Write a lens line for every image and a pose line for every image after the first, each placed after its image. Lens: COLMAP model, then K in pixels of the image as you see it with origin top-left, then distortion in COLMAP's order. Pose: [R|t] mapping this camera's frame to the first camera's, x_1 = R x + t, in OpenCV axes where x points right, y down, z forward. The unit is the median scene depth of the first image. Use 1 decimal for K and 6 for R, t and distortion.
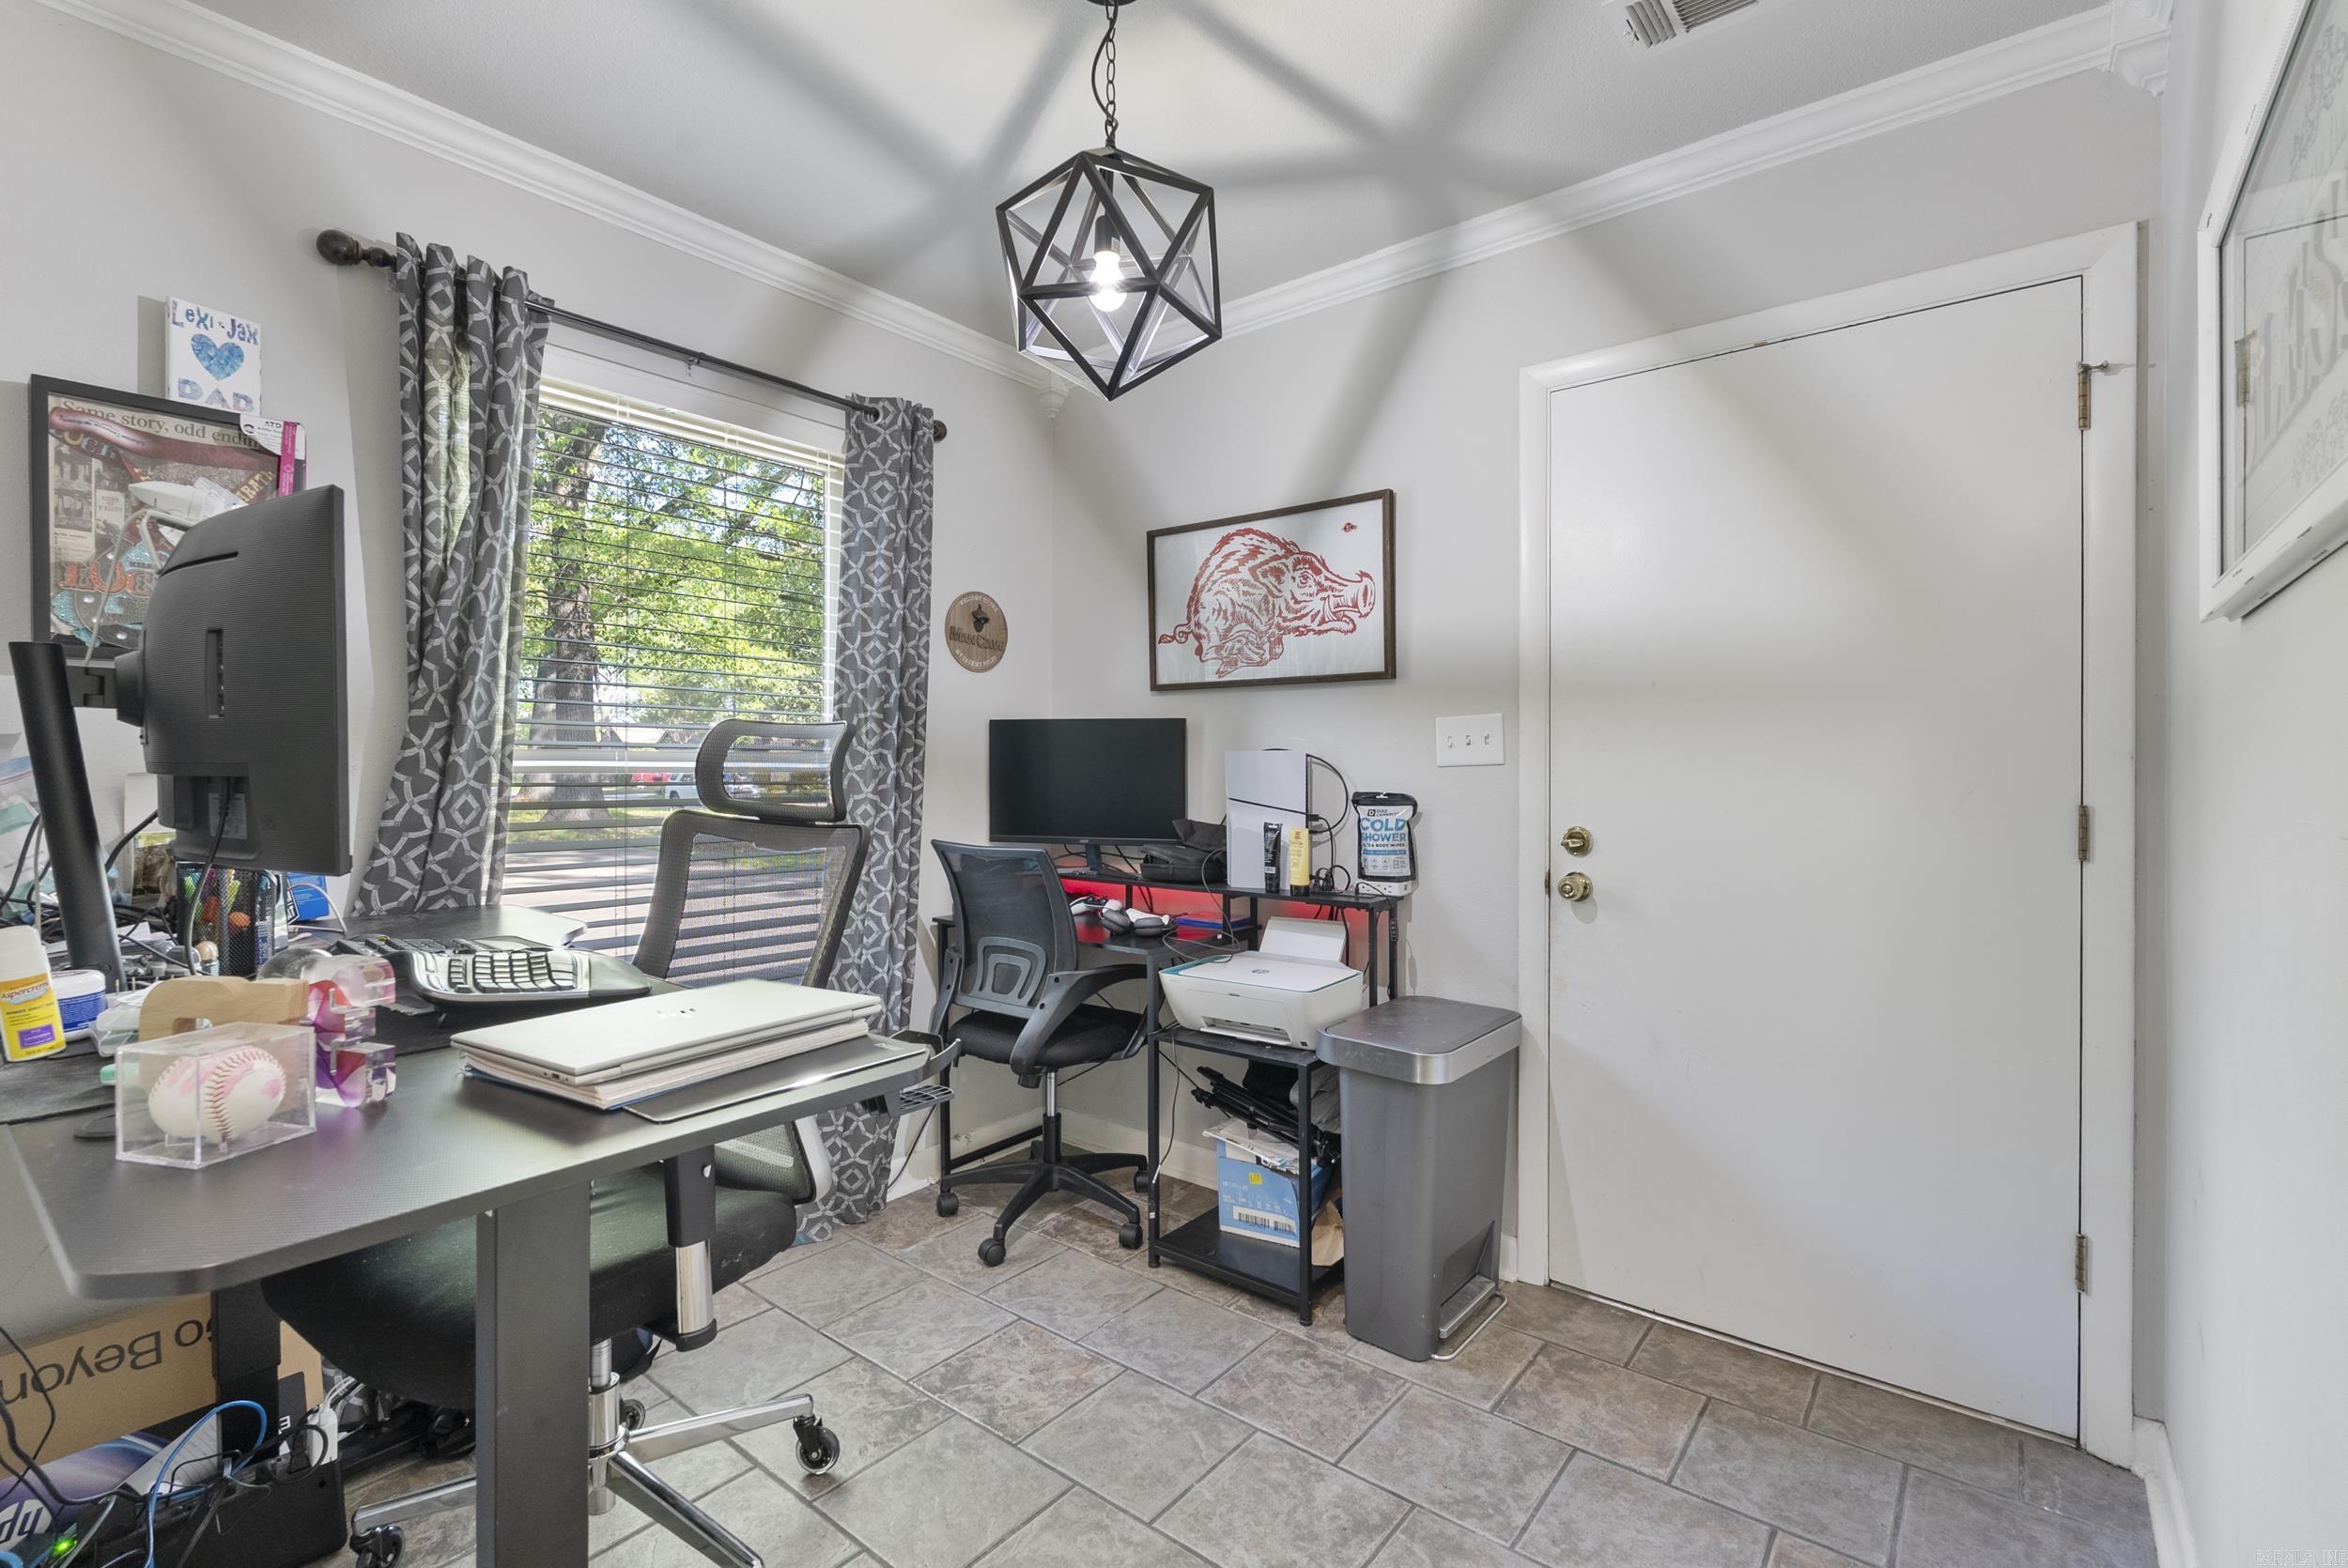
lens RADIAL K [[1043.7, 0, 1181.2], [0, 1043.7, 795.2], [0, 0, 1]] dist [-0.002642, -0.000105]
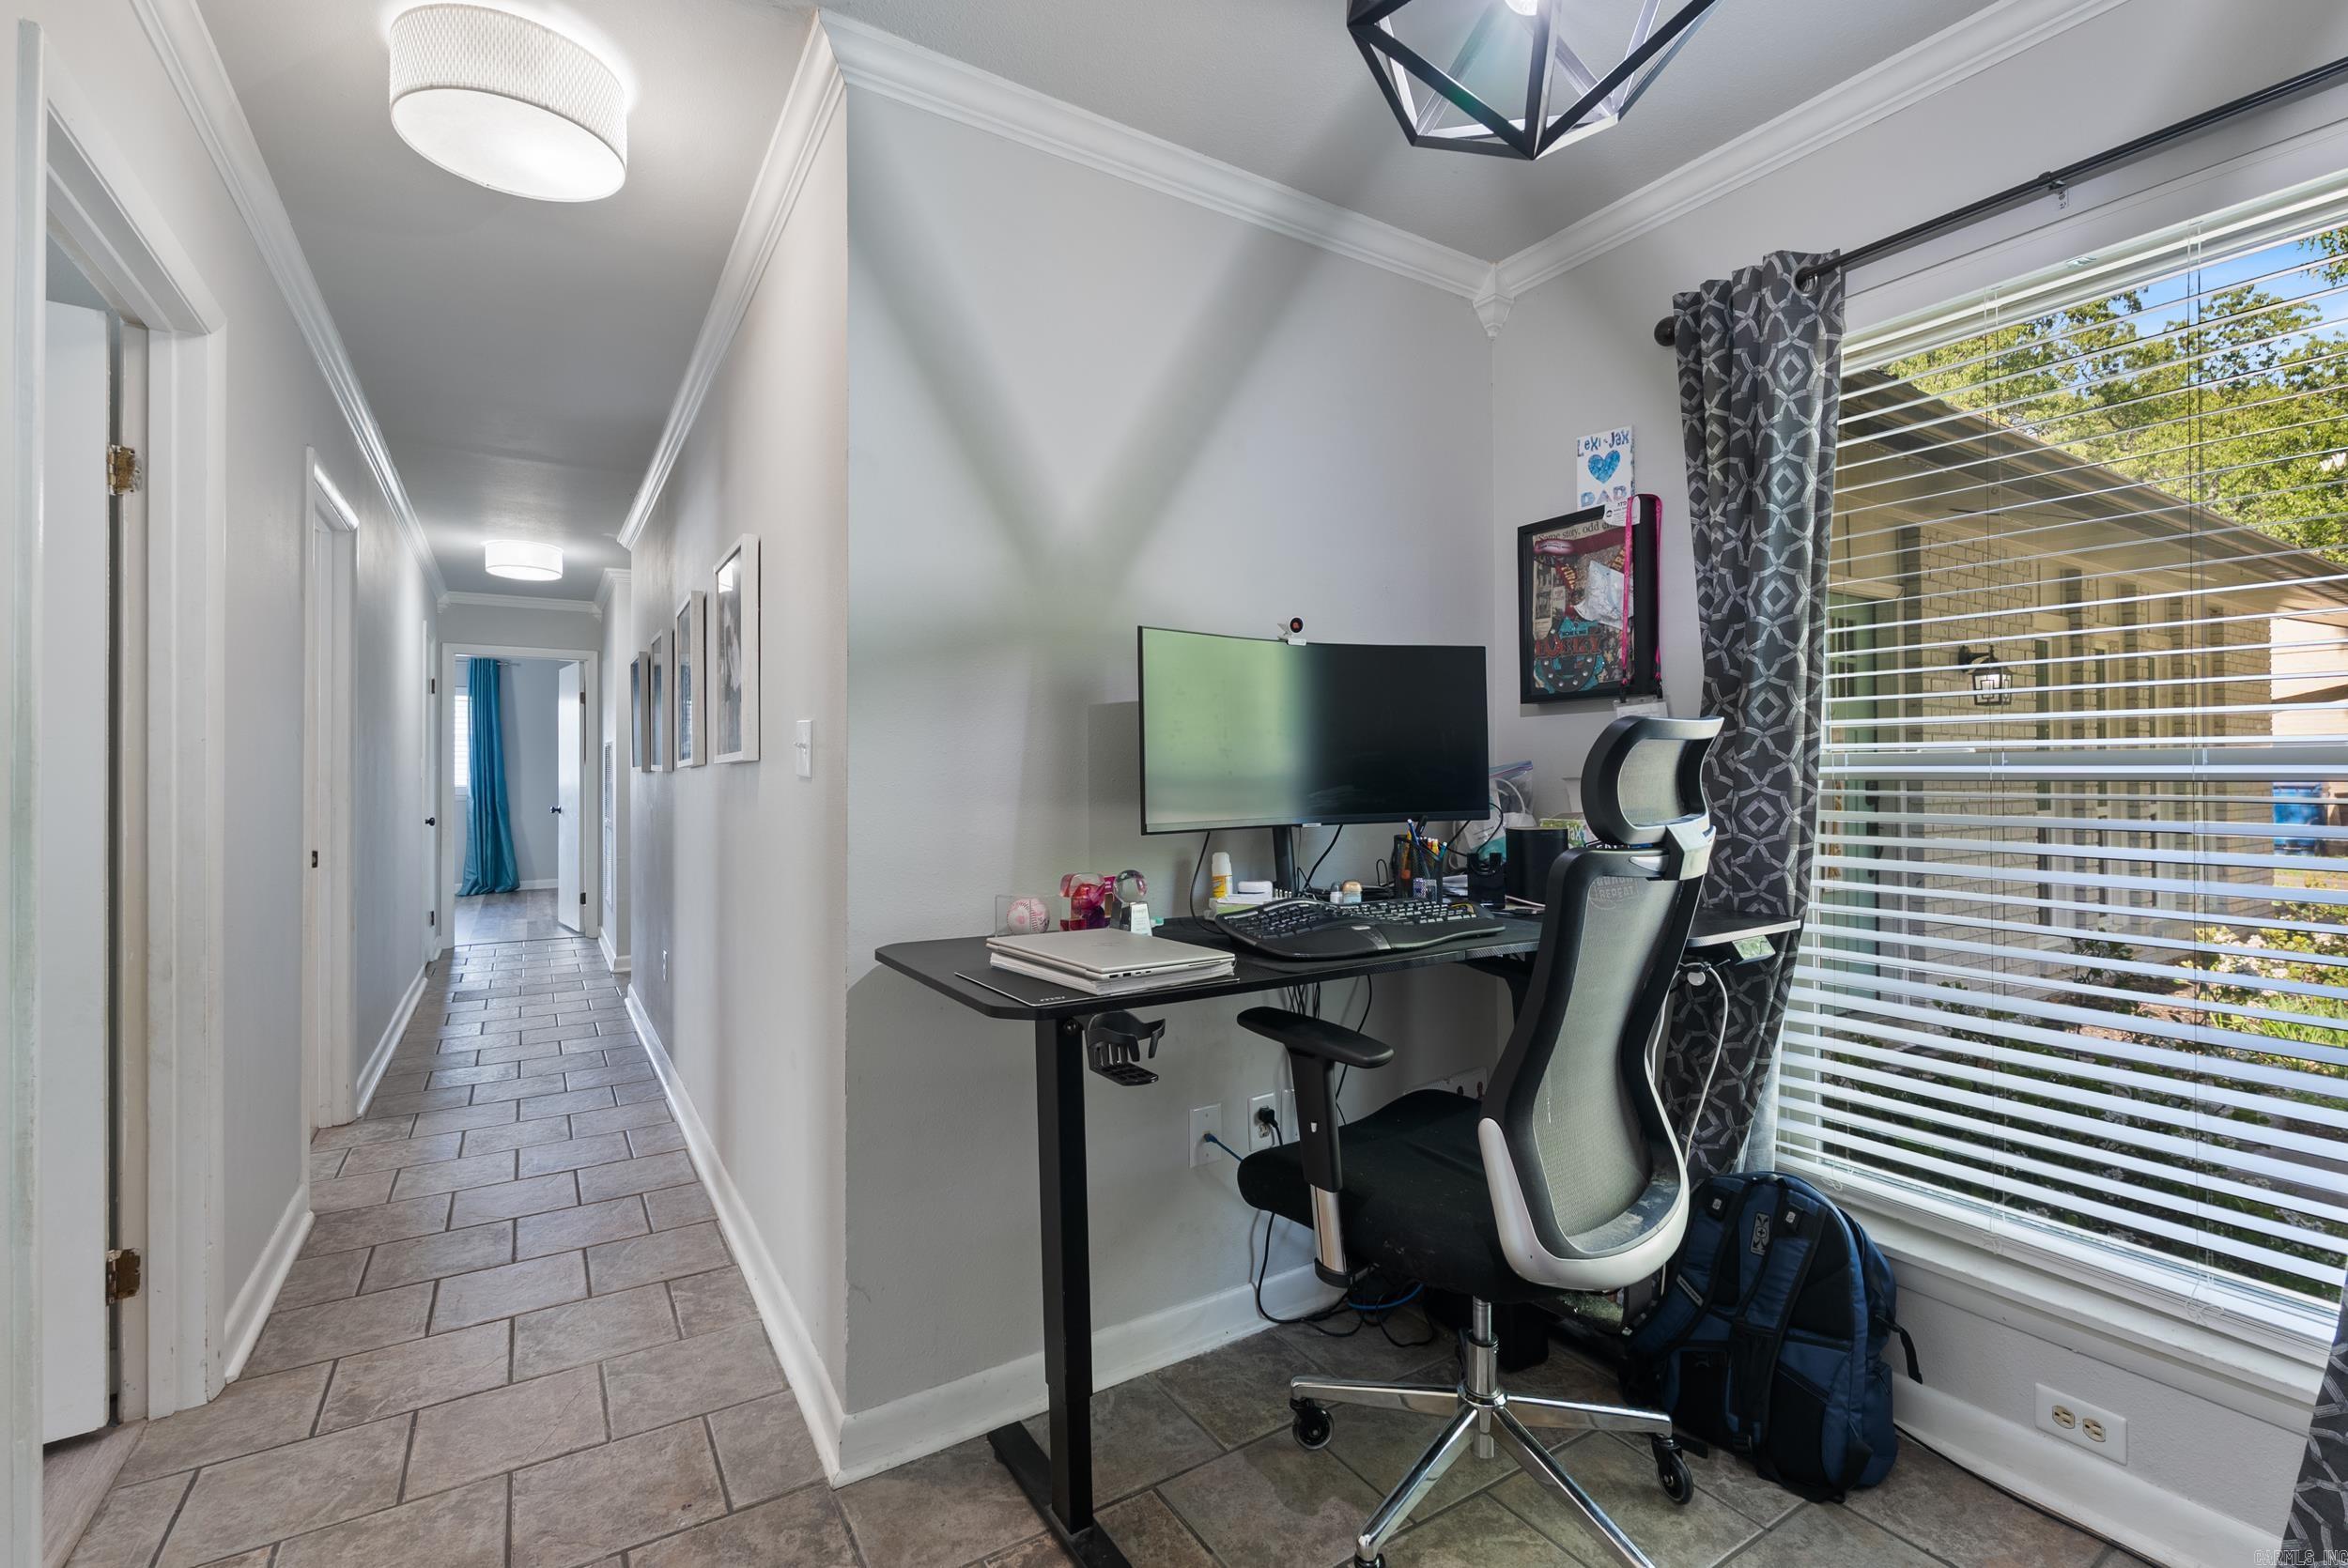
lens RADIAL K [[1035.8, 0, 1174.0], [0, 1035.8, 784.0], [0, 0, 1]] dist [-0.003722, -0.000547]
pose [[-0.331414, 0.012012, -0.943409, 0.447676], [-0.020723, 0.999585, 0.020007, -0.026137], [0.943258, 0.026180, -0.331028, 0.816550]]
